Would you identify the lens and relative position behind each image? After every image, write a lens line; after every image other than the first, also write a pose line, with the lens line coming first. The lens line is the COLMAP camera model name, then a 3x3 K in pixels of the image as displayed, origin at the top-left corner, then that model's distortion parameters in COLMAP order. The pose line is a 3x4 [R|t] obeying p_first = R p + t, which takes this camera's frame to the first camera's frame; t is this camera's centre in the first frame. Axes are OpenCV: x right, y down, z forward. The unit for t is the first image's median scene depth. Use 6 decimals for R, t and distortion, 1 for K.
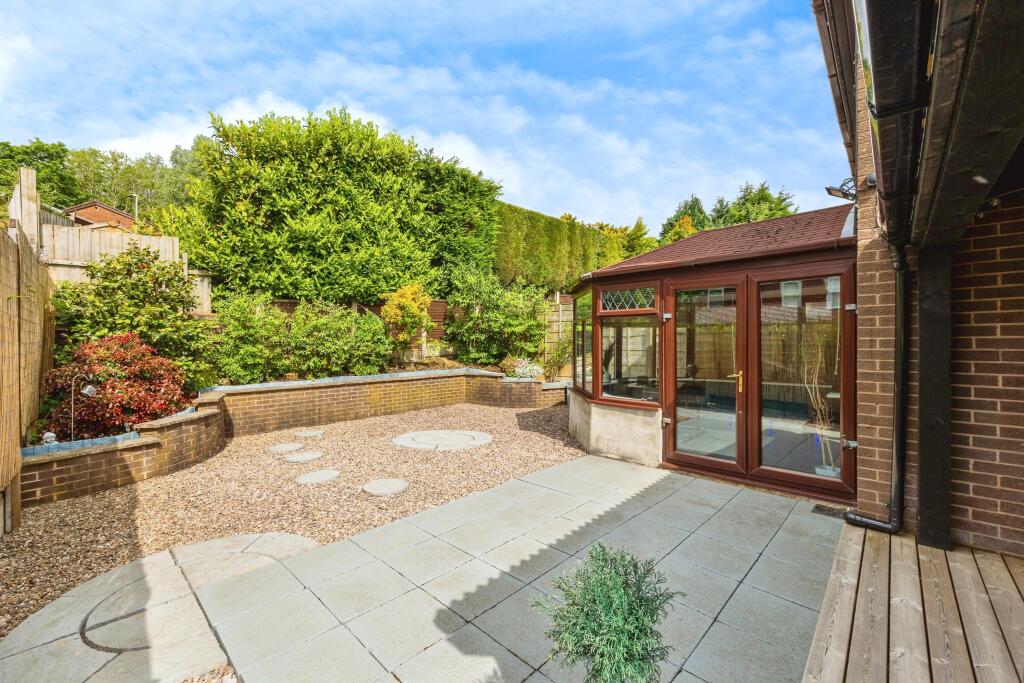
lens RADIAL K [[417.5, 0, 513.8], [0, 417.5, 340.6], [0, 0, 1]] dist [0.000084, -0.000948]
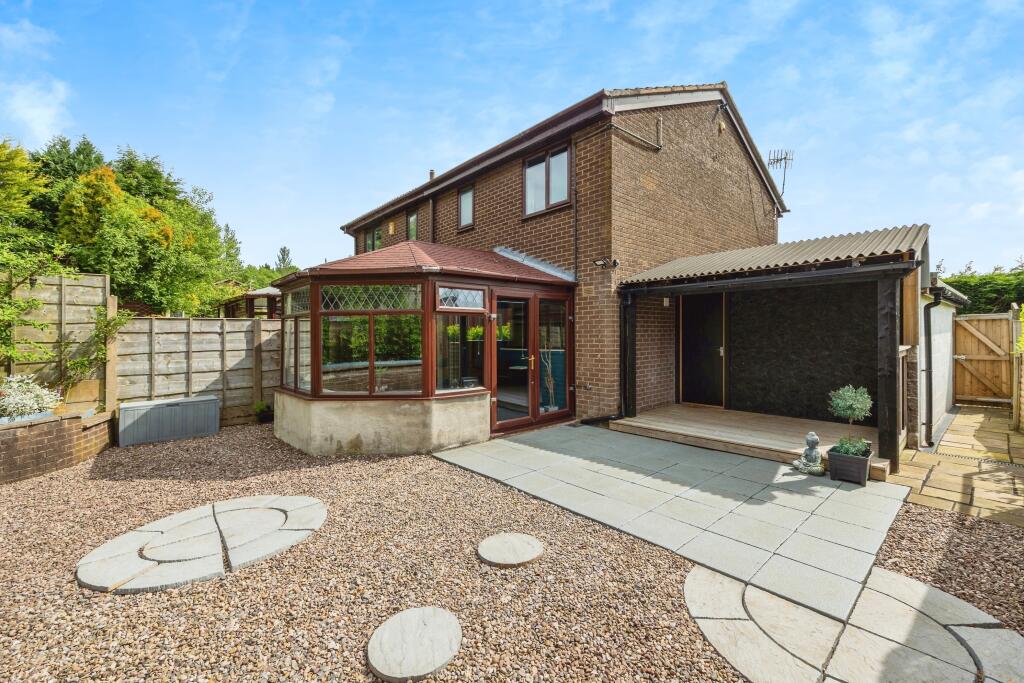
lens RADIAL K [[417.5, 0, 514.1], [0, 417.5, 338.8], [0, 0, 1]] dist [0.000084, -0.000948]
pose [[0.091070, -0.003007, 0.995840, -0.863330], [0.005340, 0.999983, 0.002532, 0.006012], [-0.995830, 0.005087, 0.091084, 0.820290]]
